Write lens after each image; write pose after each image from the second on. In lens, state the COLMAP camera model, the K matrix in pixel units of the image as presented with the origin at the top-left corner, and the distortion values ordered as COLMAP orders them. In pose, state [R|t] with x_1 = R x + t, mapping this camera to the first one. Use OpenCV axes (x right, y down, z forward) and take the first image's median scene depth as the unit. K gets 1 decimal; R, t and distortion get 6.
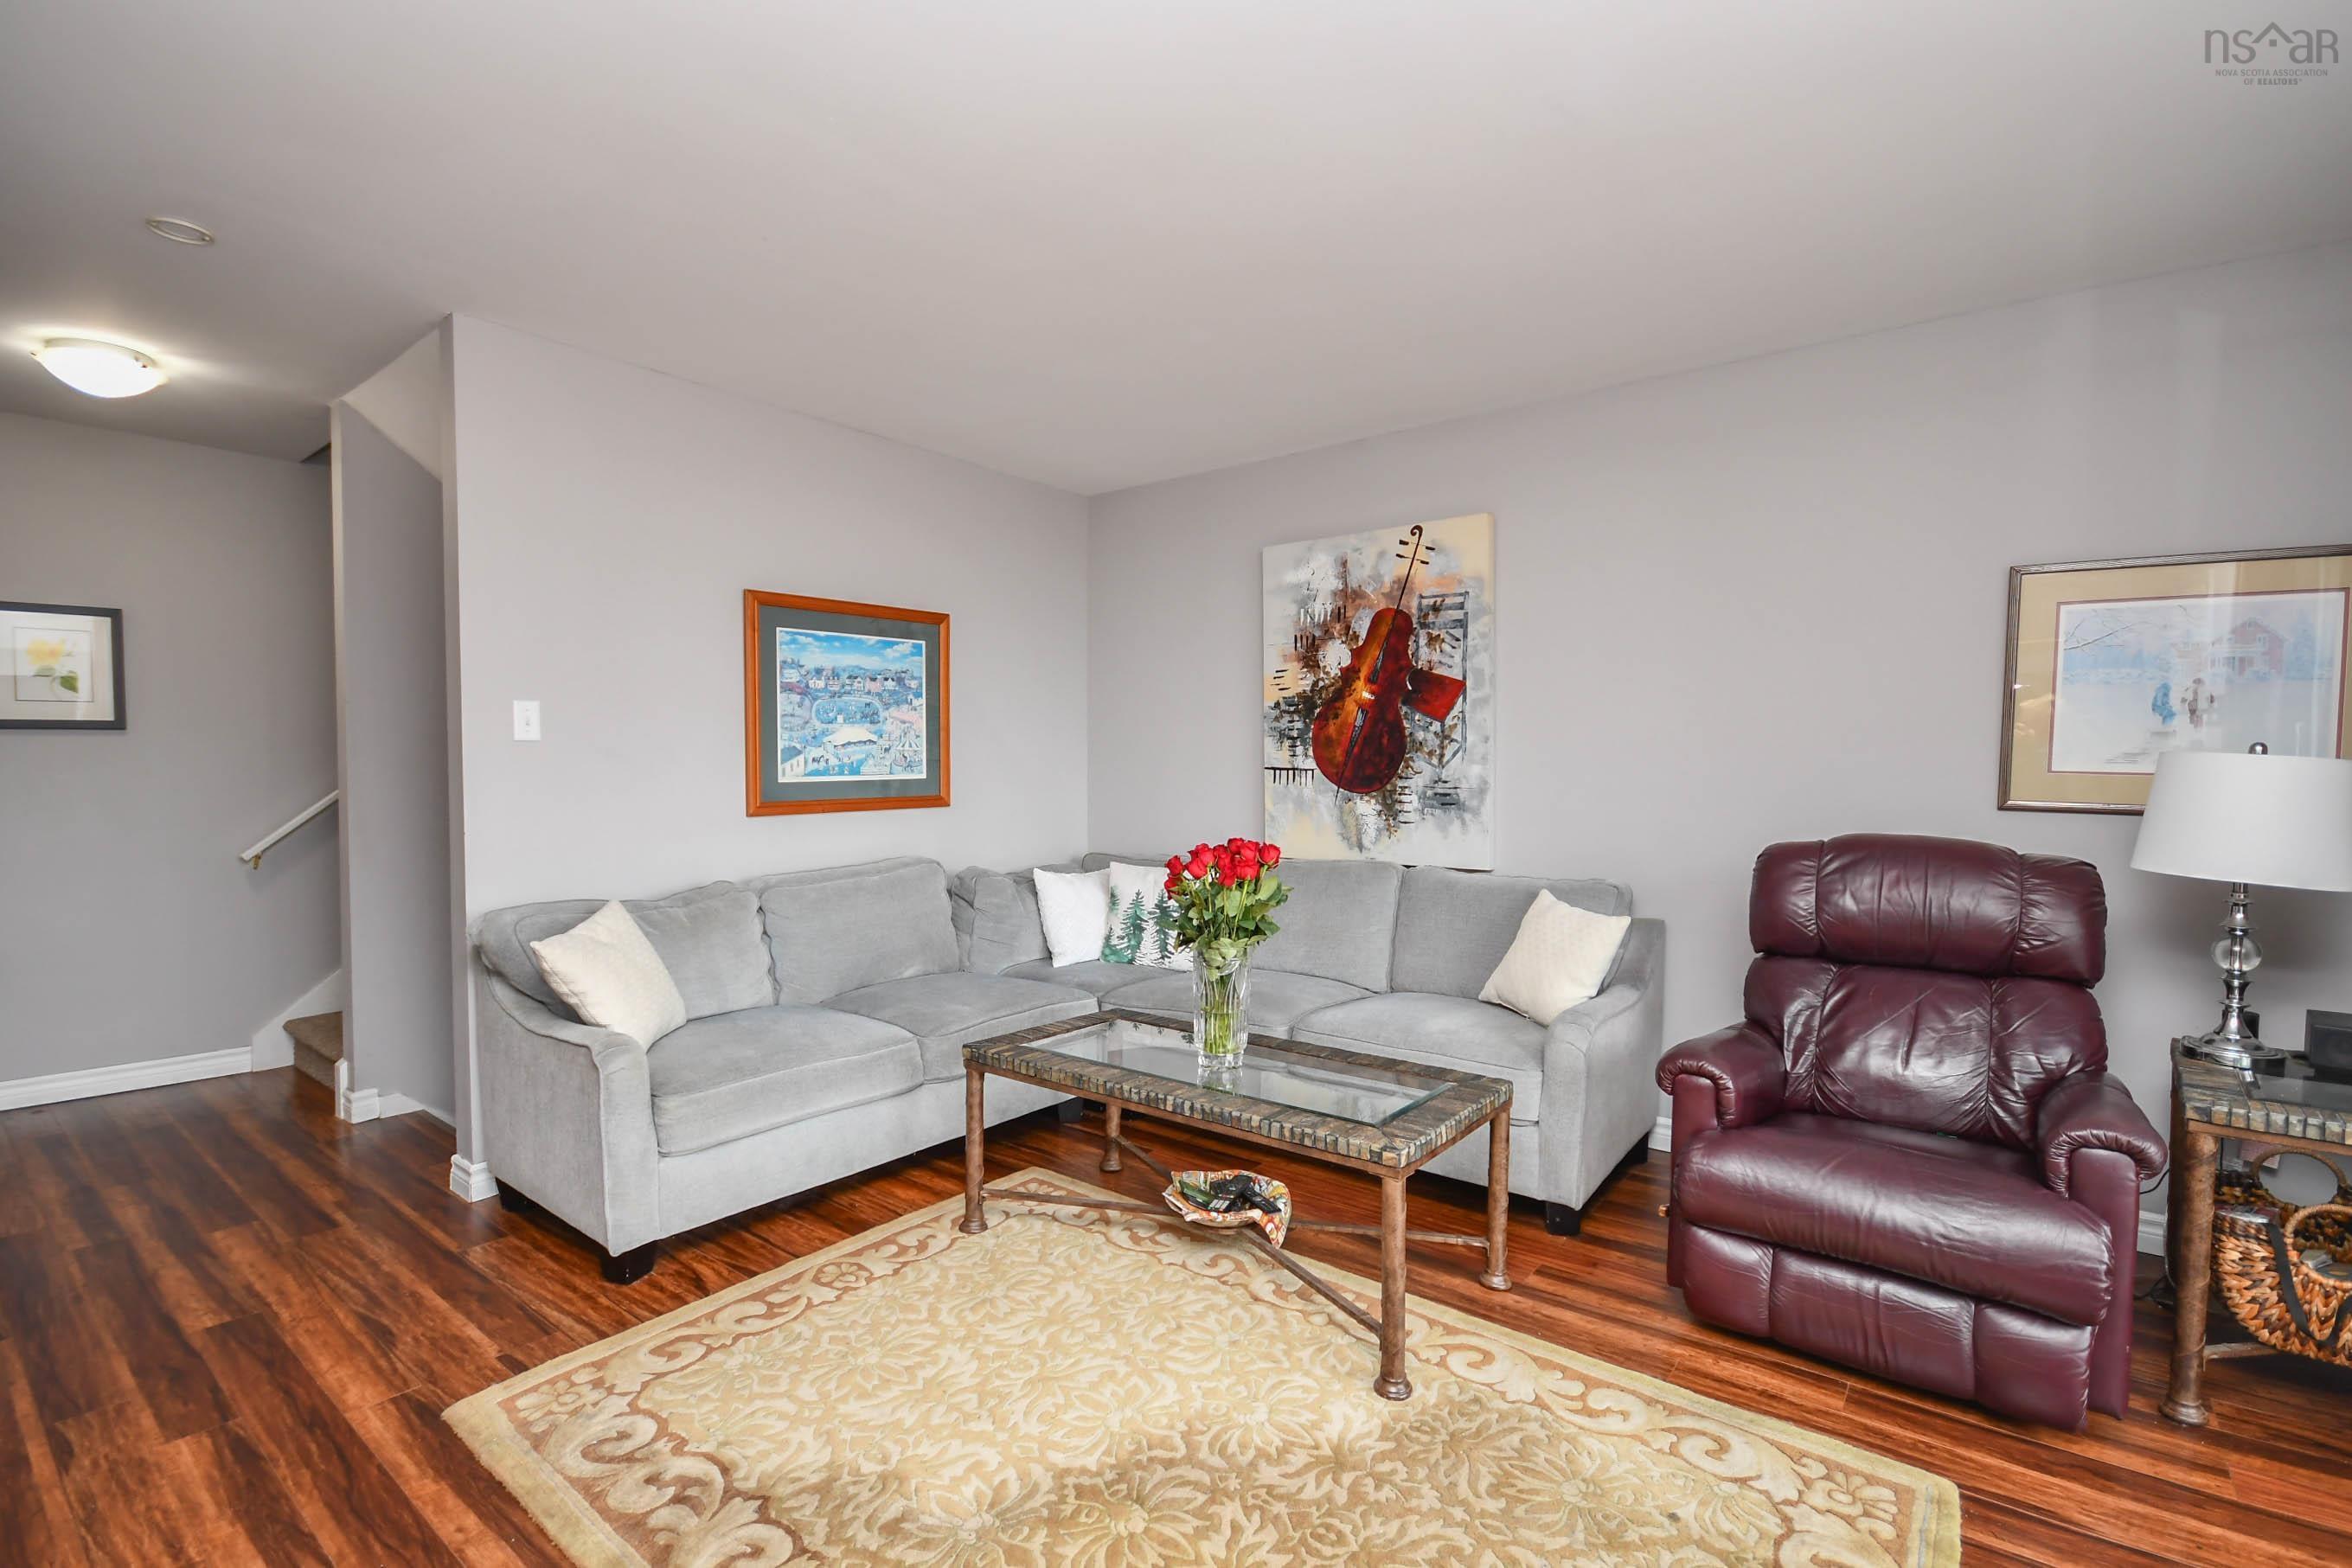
lens RADIAL K [[1060.6, 0, 1187.1], [0, 1060.6, 782.6], [0, 0, 1]] dist [0.004038, -0.009423]
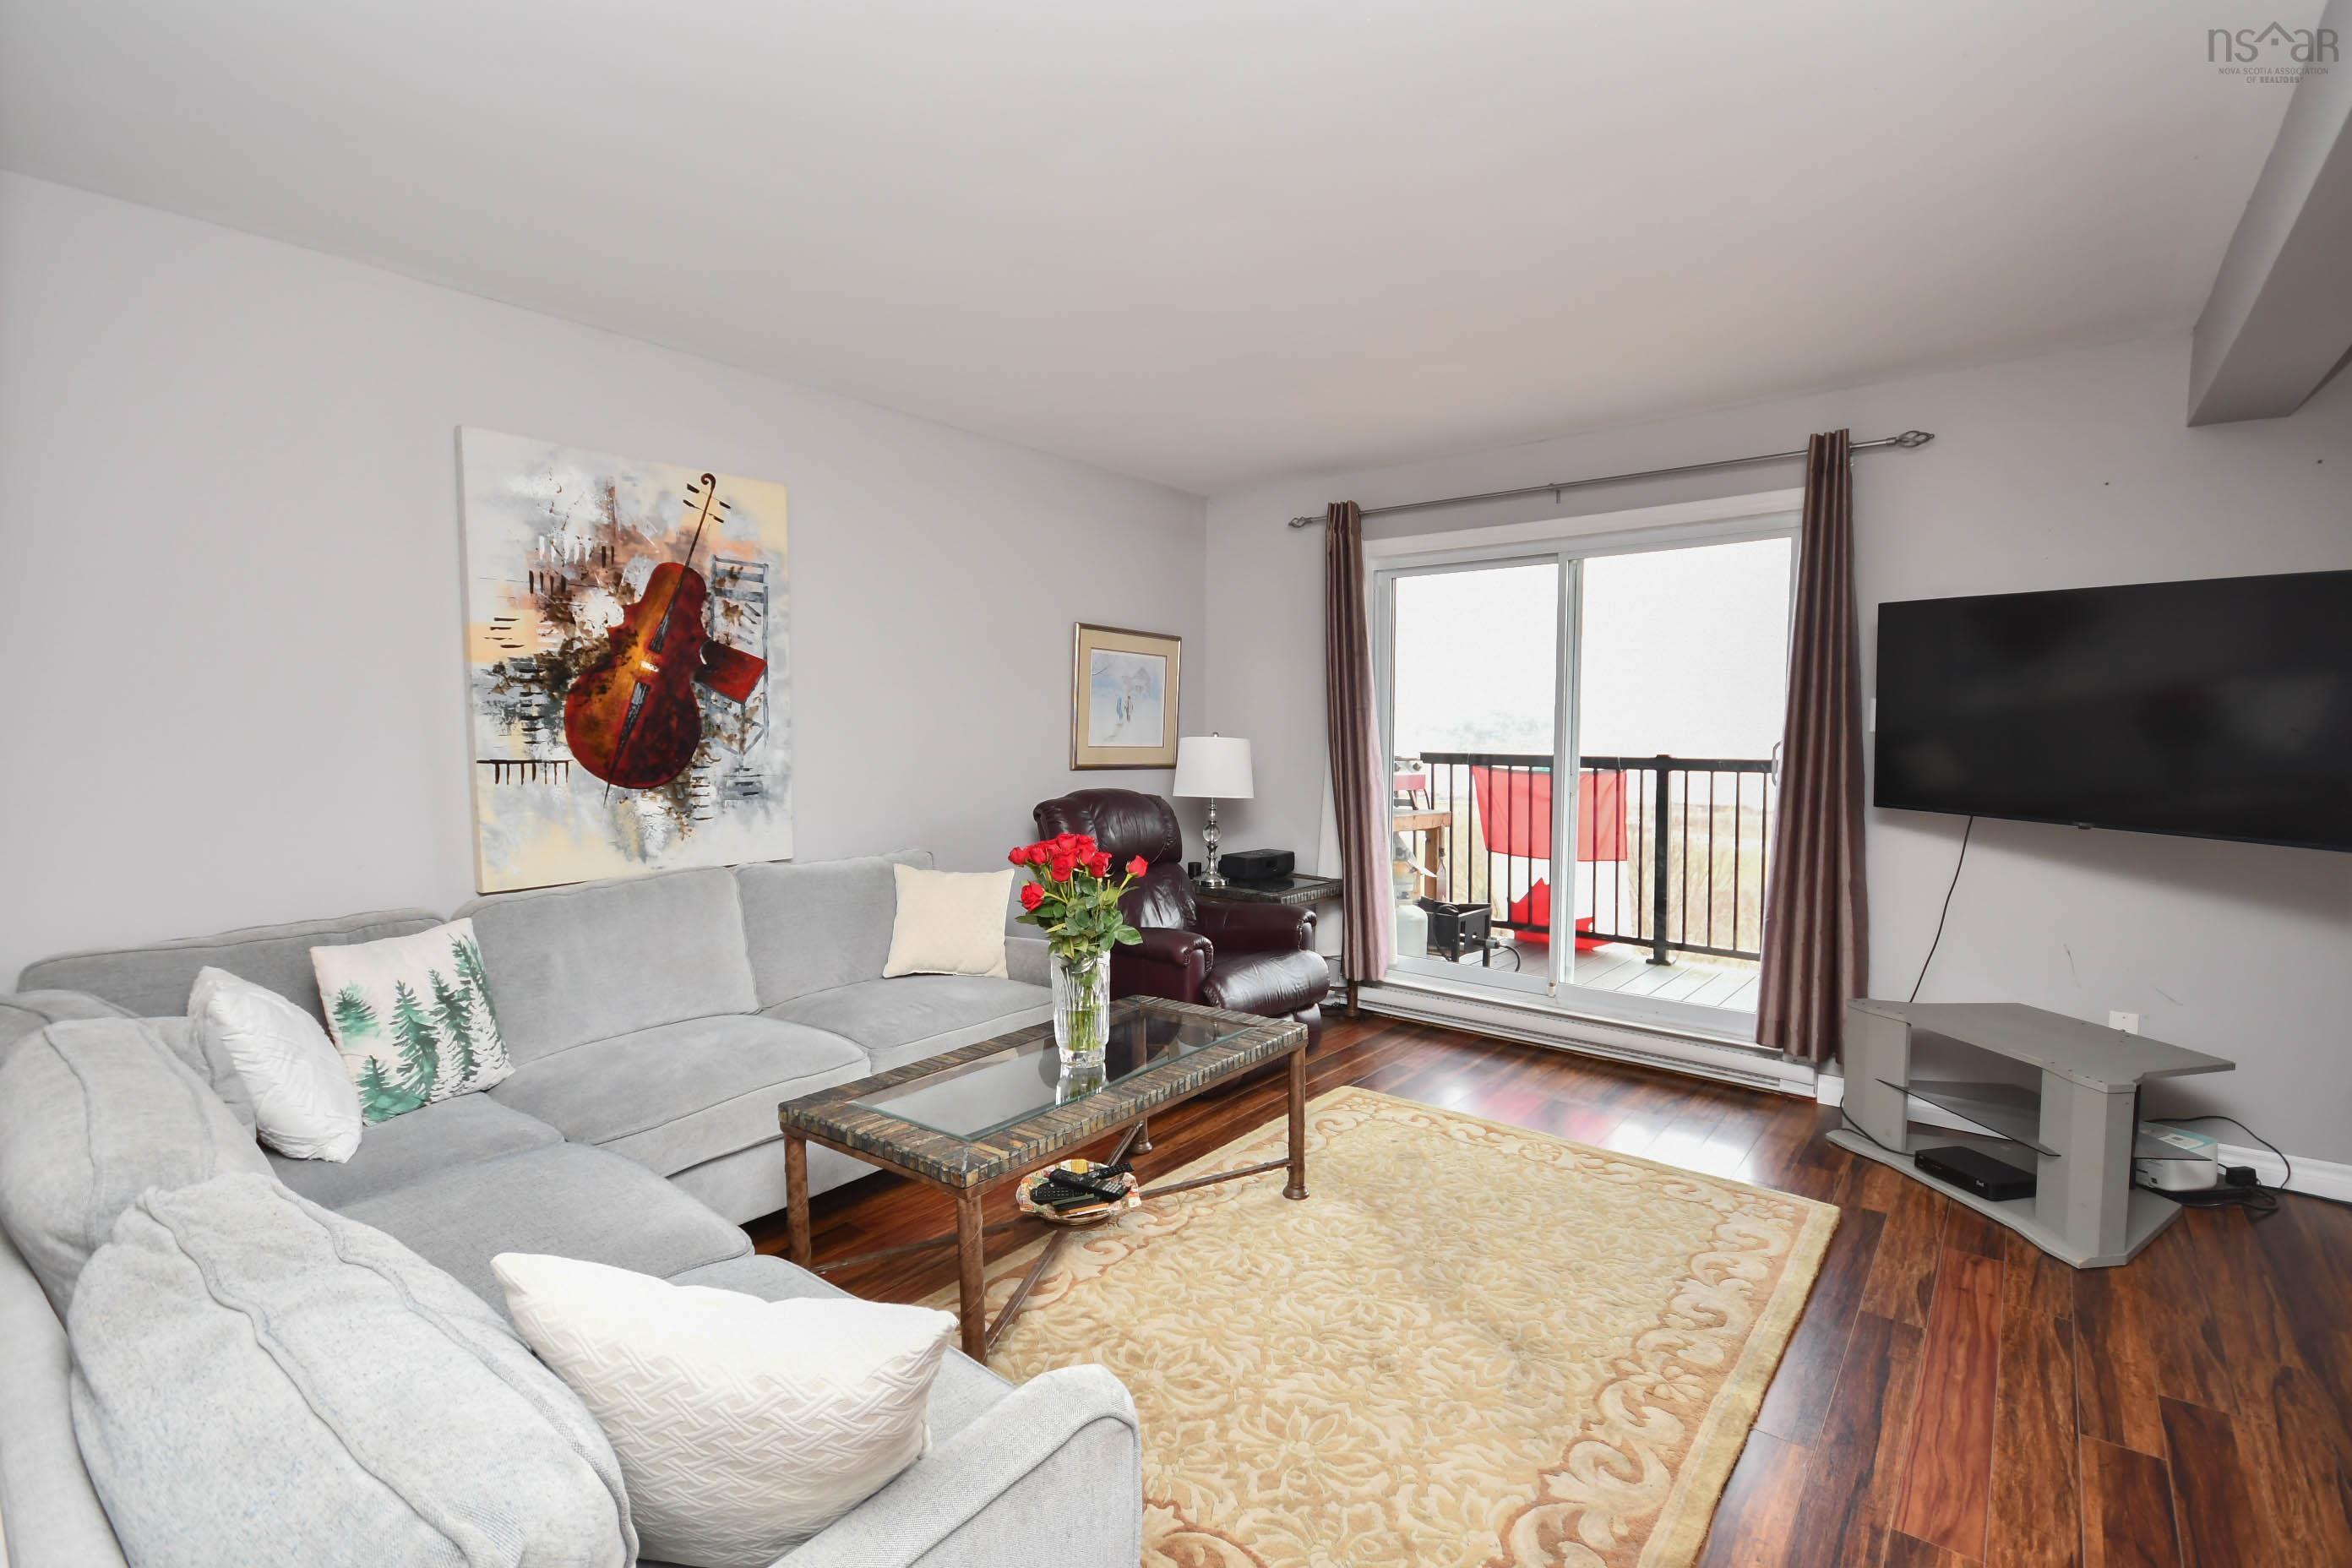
lens RADIAL K [[1043.4, 0, 1171.0], [0, 1043.4, 795.6], [0, 0, 1]] dist [-0.012438, -0.002288]
pose [[0.032512, -0.072431, 0.996843, -0.647644], [0.014685, 0.997298, 0.071985, -0.037976], [-0.999363, 0.012298, 0.033488, 0.616415]]
